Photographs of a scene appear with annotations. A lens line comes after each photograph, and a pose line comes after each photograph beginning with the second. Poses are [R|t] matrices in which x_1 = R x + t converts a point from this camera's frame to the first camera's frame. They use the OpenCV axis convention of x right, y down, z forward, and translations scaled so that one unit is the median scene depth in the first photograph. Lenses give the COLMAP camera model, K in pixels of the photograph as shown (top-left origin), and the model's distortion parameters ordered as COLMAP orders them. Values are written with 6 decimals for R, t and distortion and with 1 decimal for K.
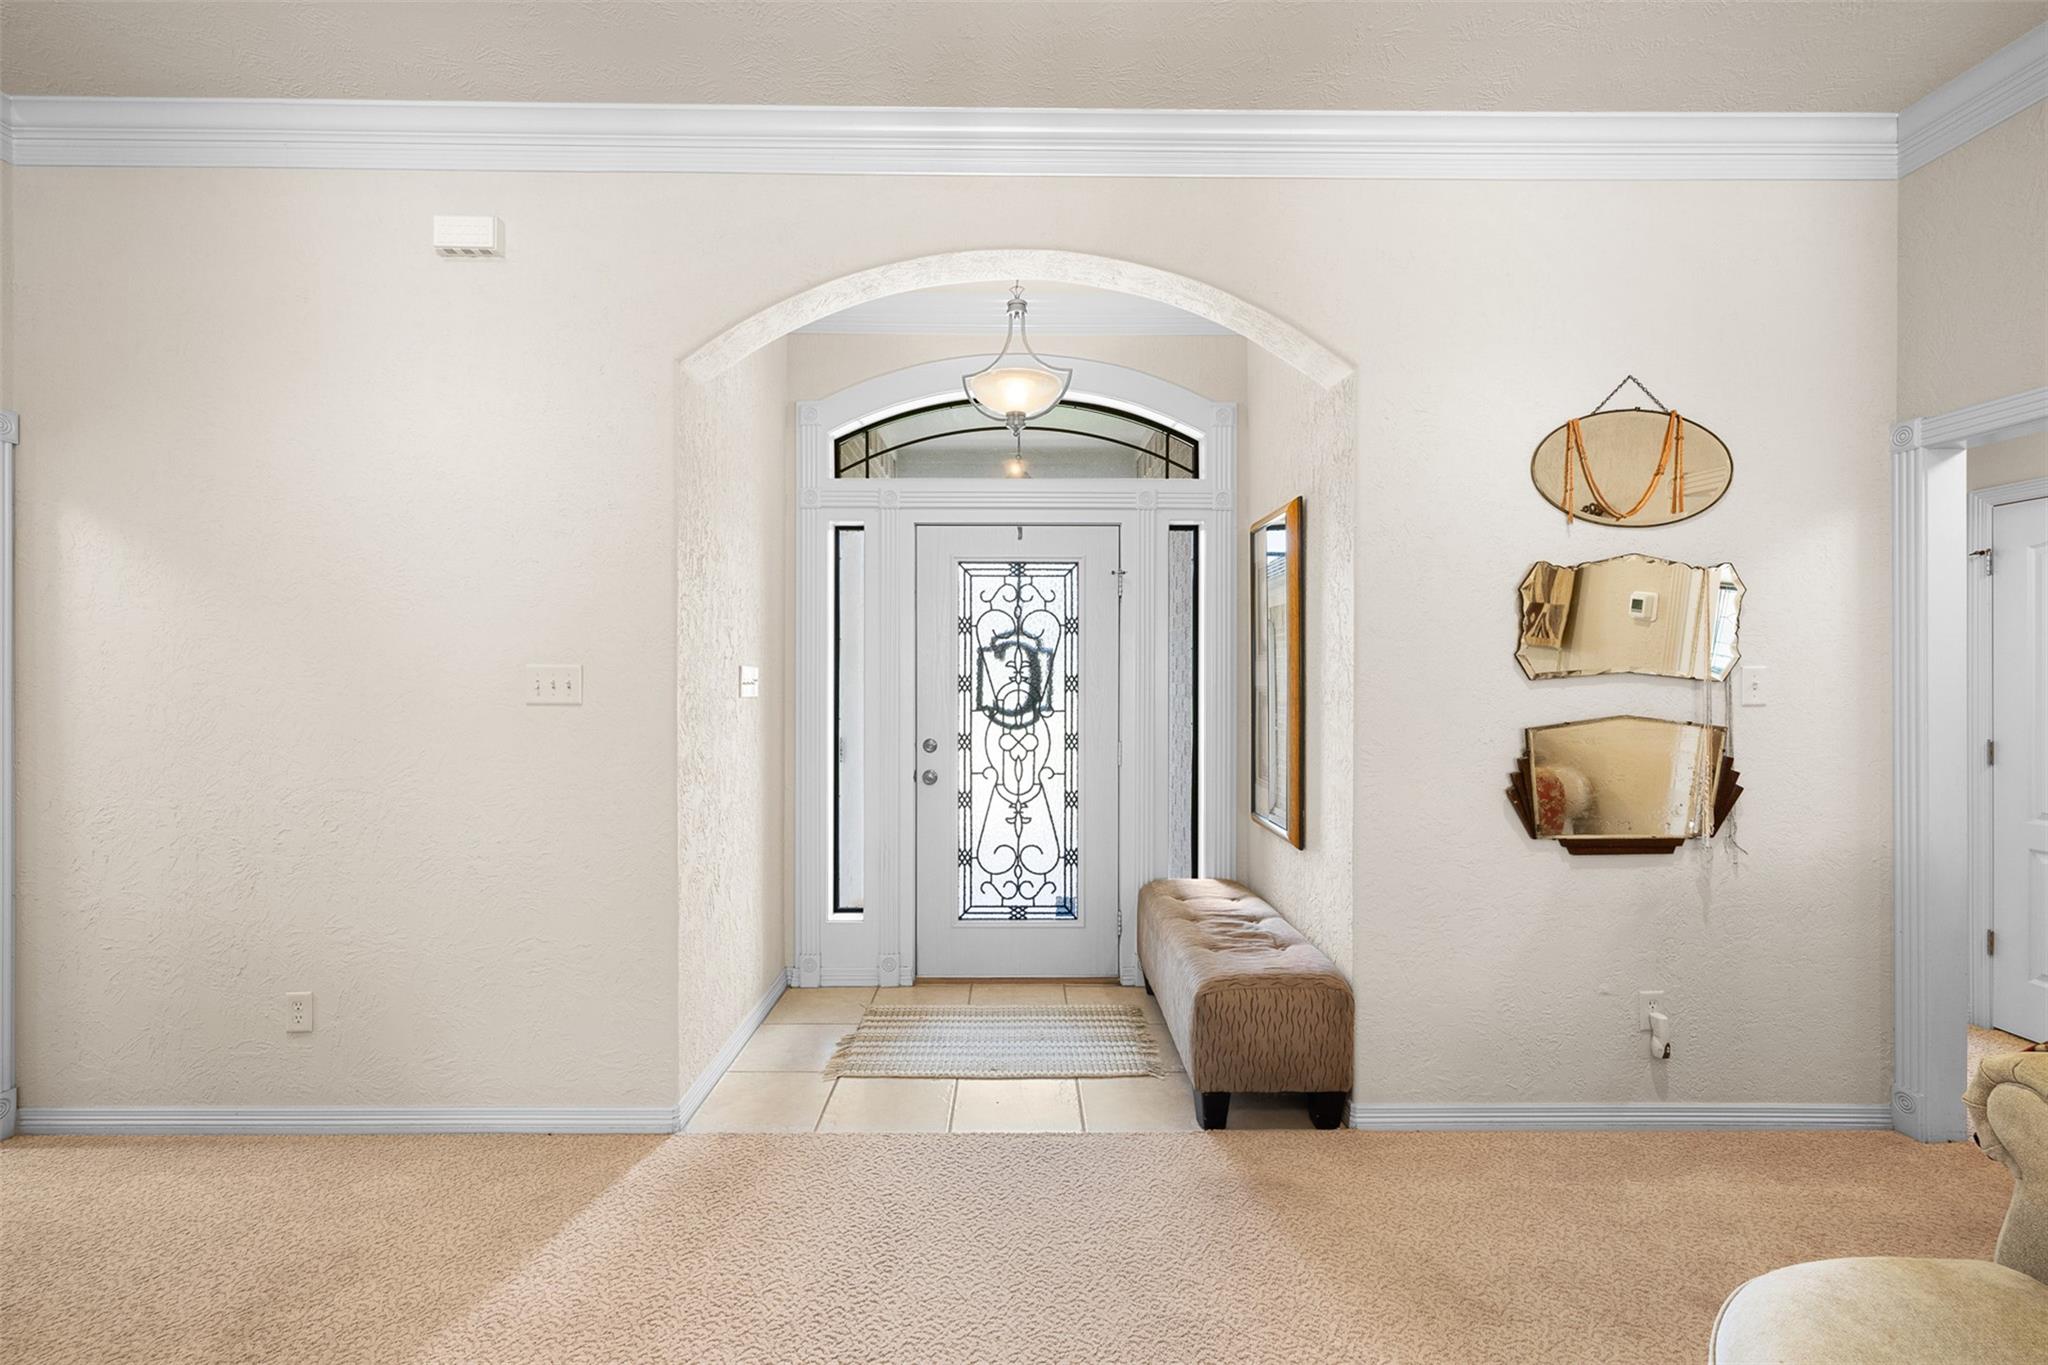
lens RADIAL K [[871.8, 0, 1026.8], [0, 871.8, 674.1], [0, 0, 1]] dist [0.001717, -0.000231]
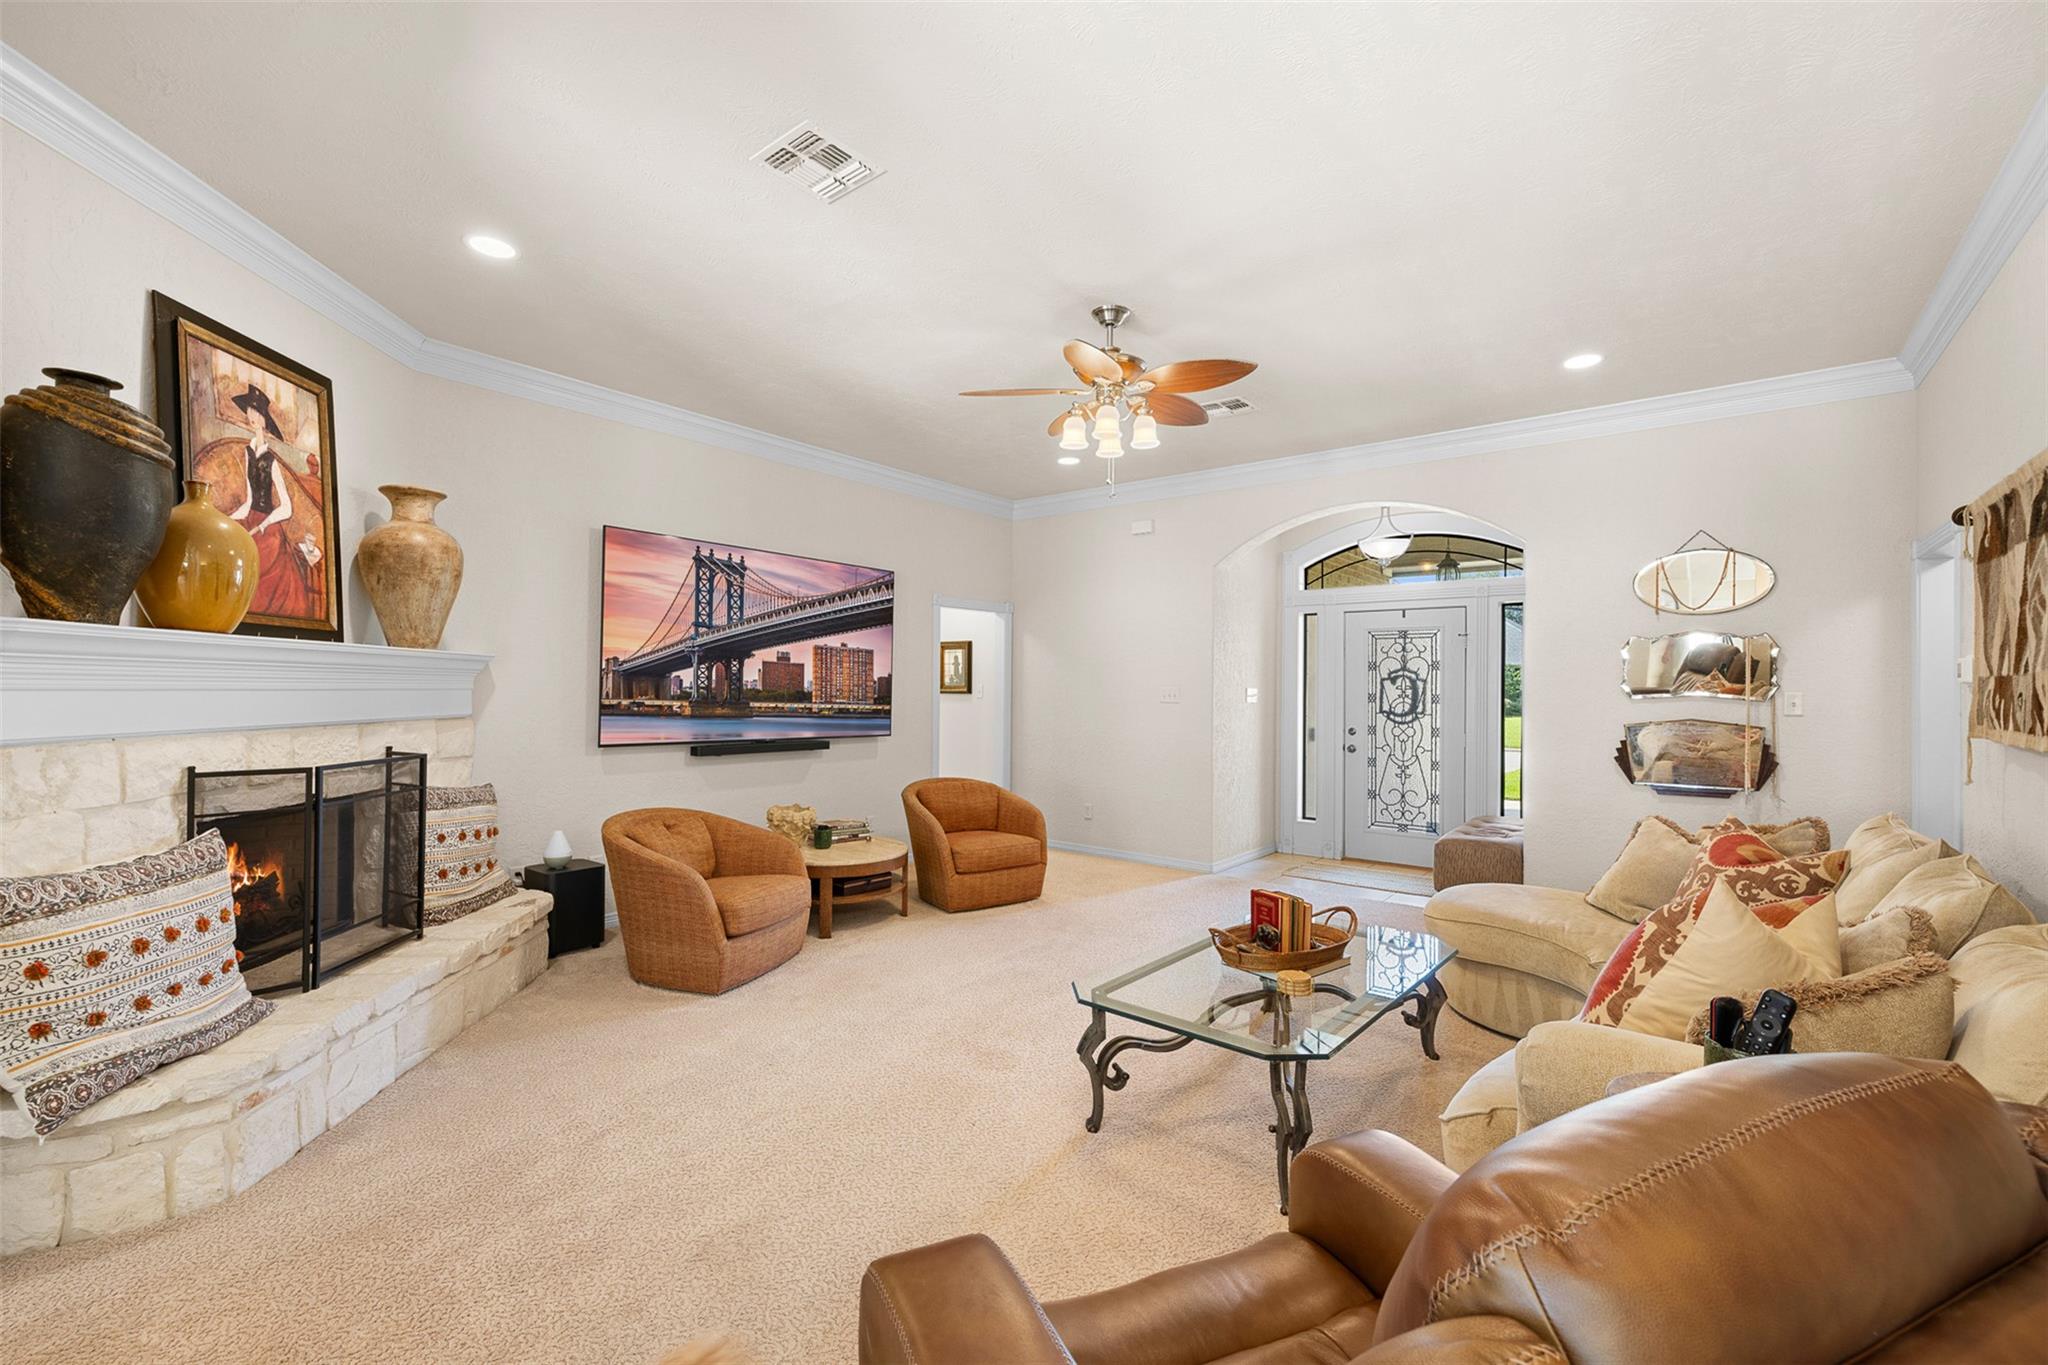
lens RADIAL K [[871.8, 0, 1026.7], [0, 871.8, 686.5], [0, 0, 1]] dist [0.001717, -0.000231]
pose [[0.781531, 0.005671, -0.623840, 0.497404], [-0.009161, 0.999955, -0.002386, -0.002386], [0.623799, 0.007580, 0.781548, -0.864965]]
